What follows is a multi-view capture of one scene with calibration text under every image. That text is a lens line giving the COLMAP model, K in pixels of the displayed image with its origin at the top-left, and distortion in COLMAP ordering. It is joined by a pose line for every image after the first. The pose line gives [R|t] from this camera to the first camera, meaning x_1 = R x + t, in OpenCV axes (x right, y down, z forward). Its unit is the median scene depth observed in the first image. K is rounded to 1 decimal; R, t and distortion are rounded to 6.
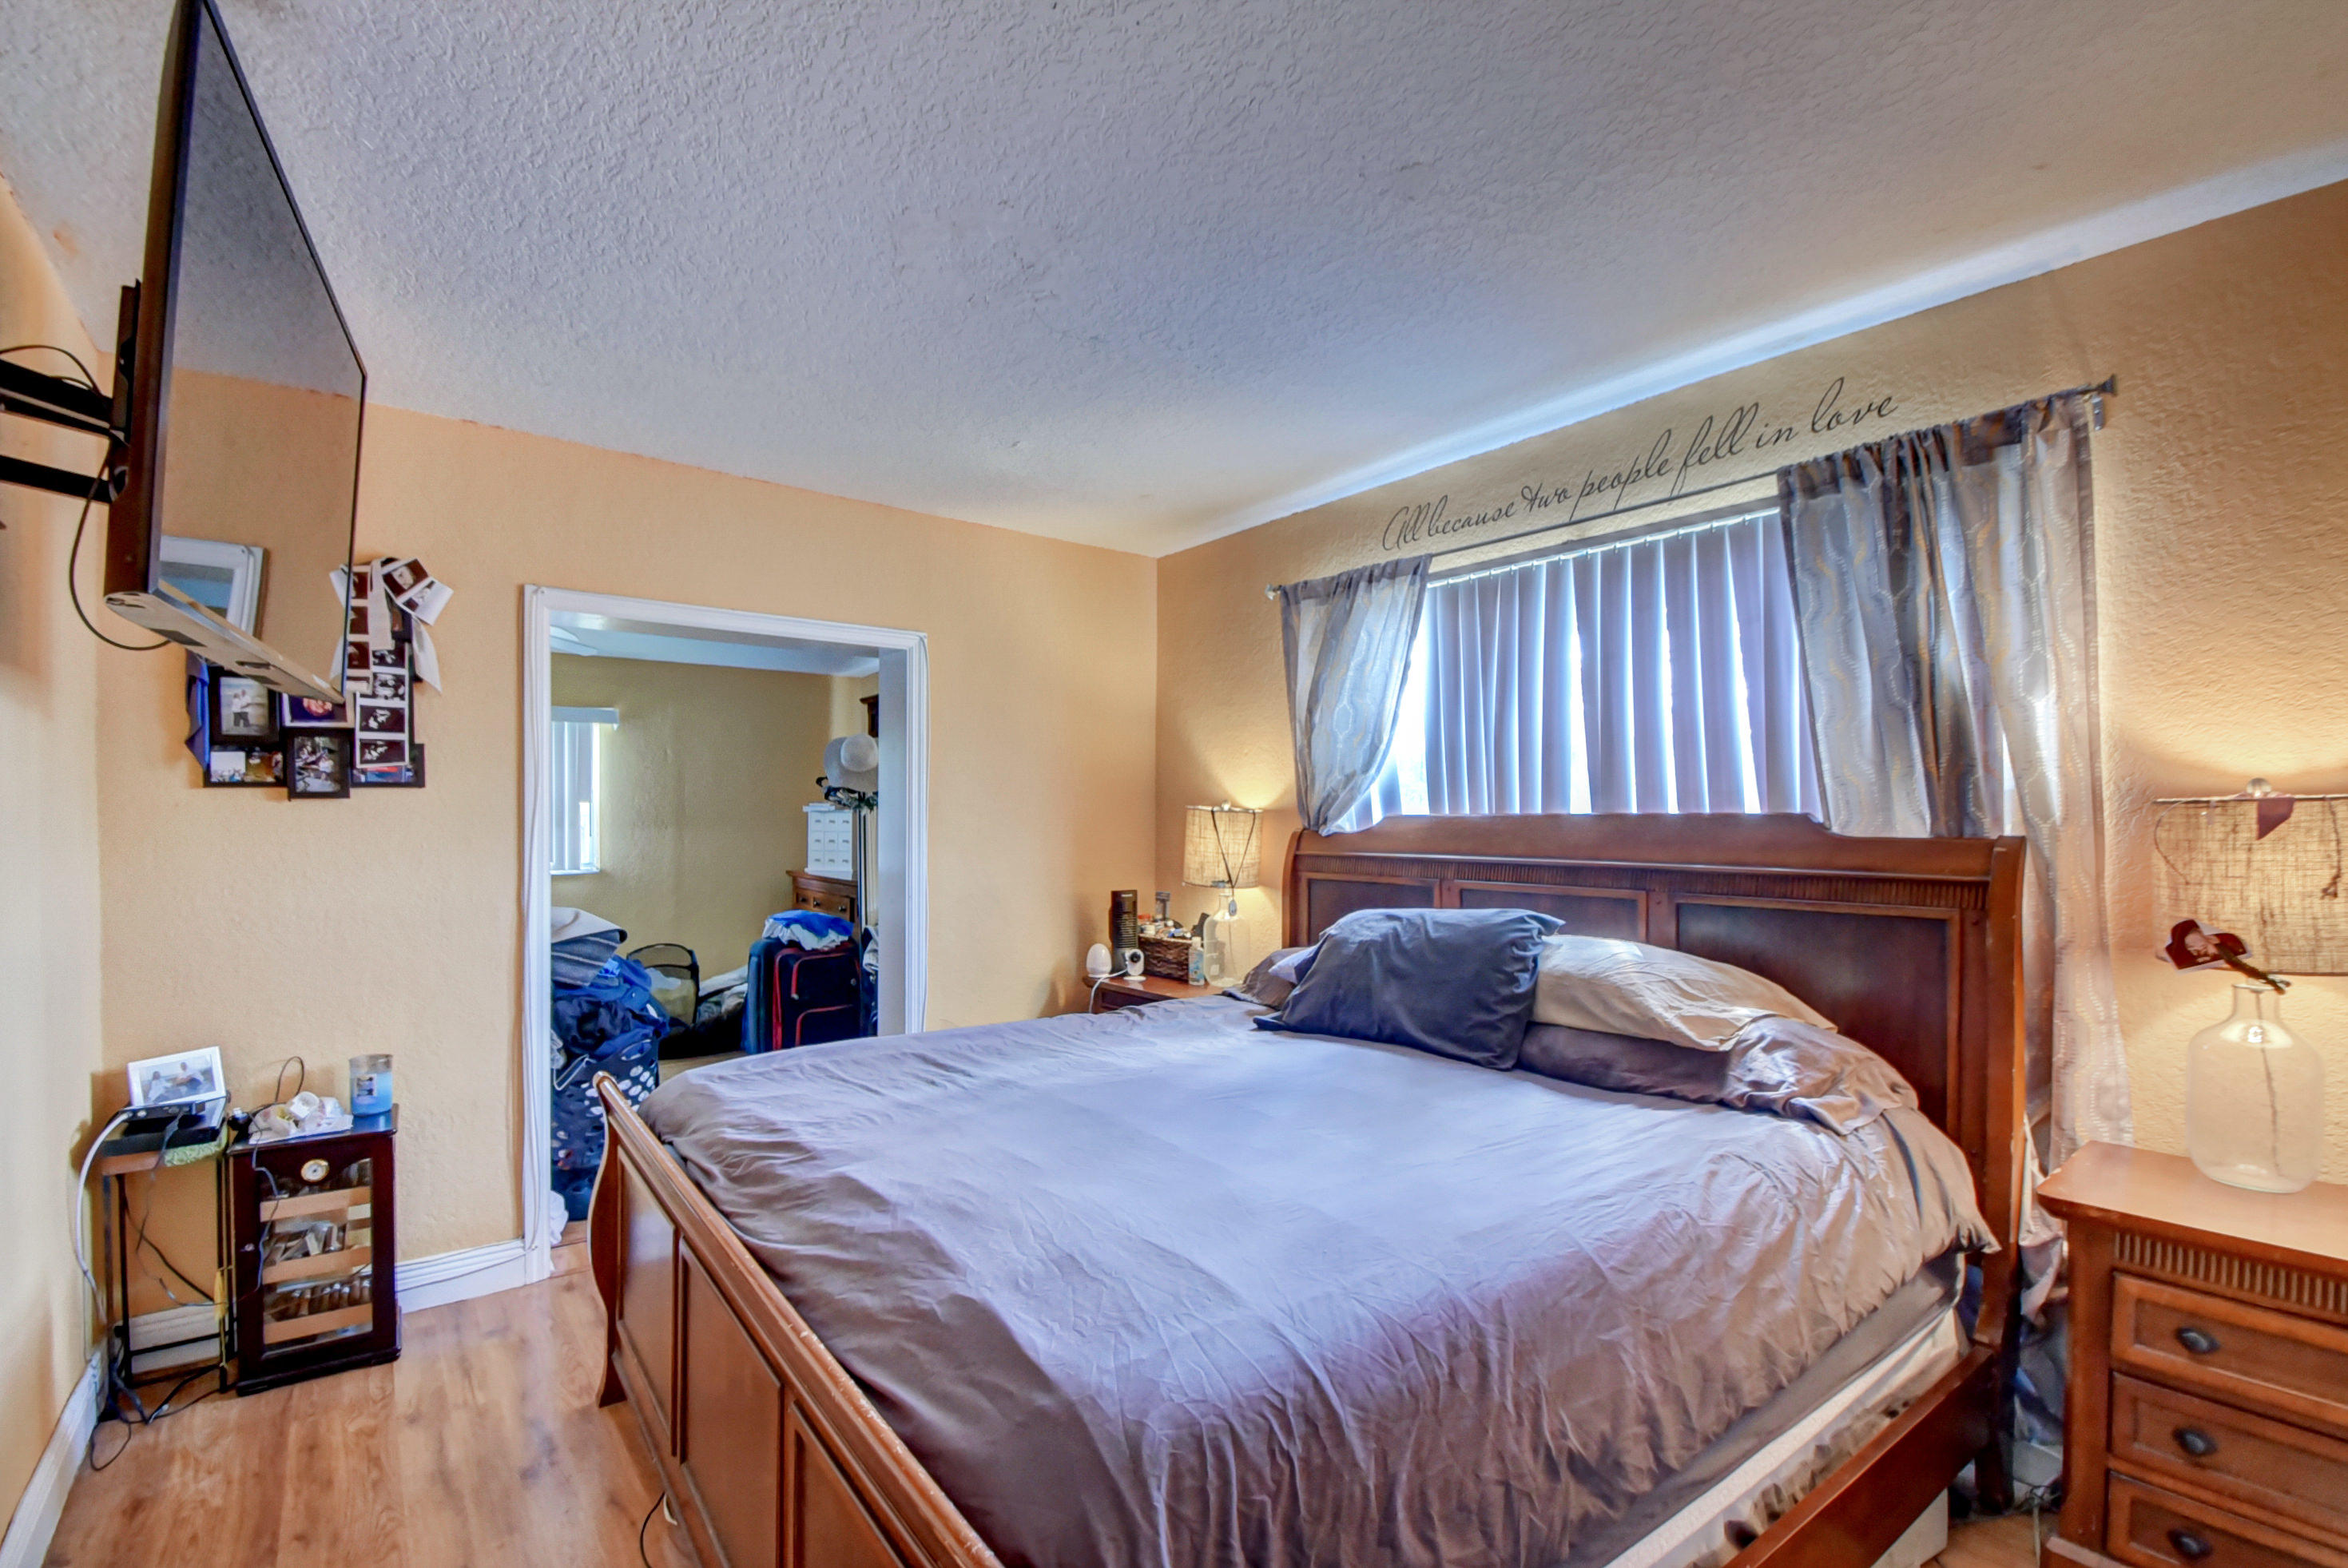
lens RADIAL K [[1021.3, 0, 1175.5], [0, 1021.3, 829.5], [0, 0, 1]] dist [-0.001029, -0.000141]
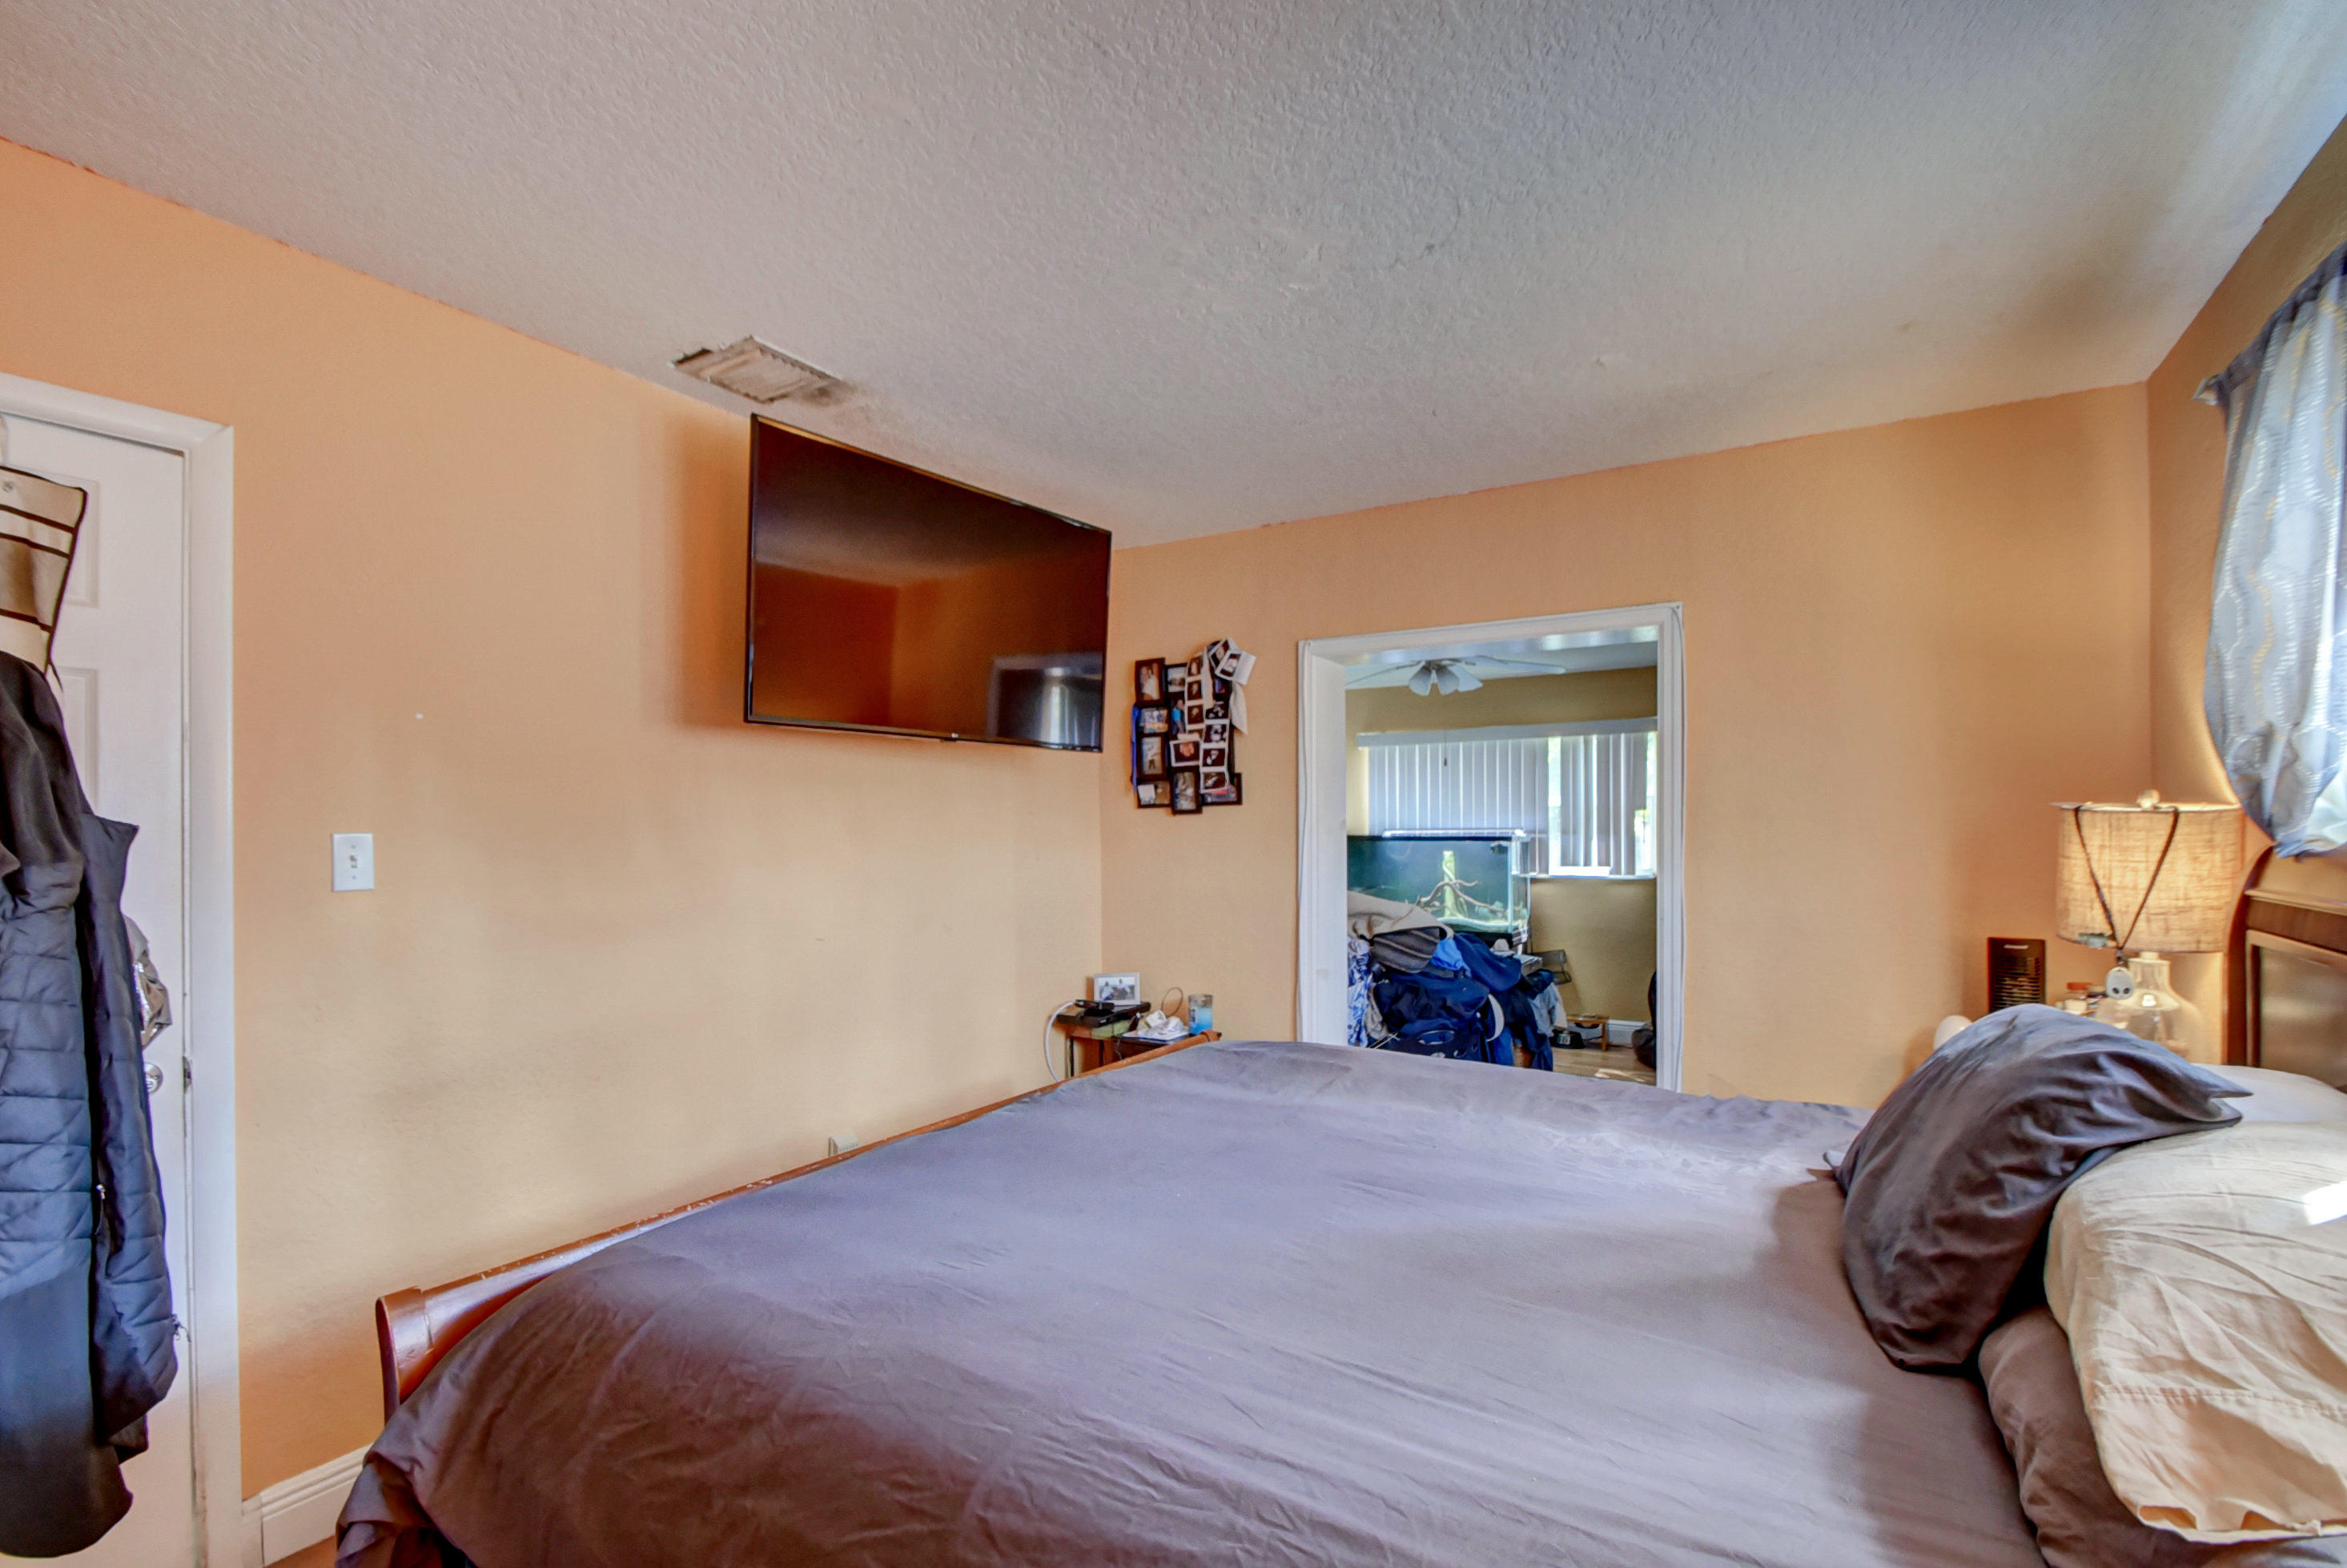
lens RADIAL K [[1021.0, 0, 1175.0], [0, 1021.0, 829.5], [0, 0, 1]] dist [-0.001029, -0.000141]
pose [[0.394367, 0.001074, -0.918952, 0.497186], [-0.007413, 0.999970, -0.002012, -0.005566], [0.918923, 0.007606, 0.394363, 0.400932]]
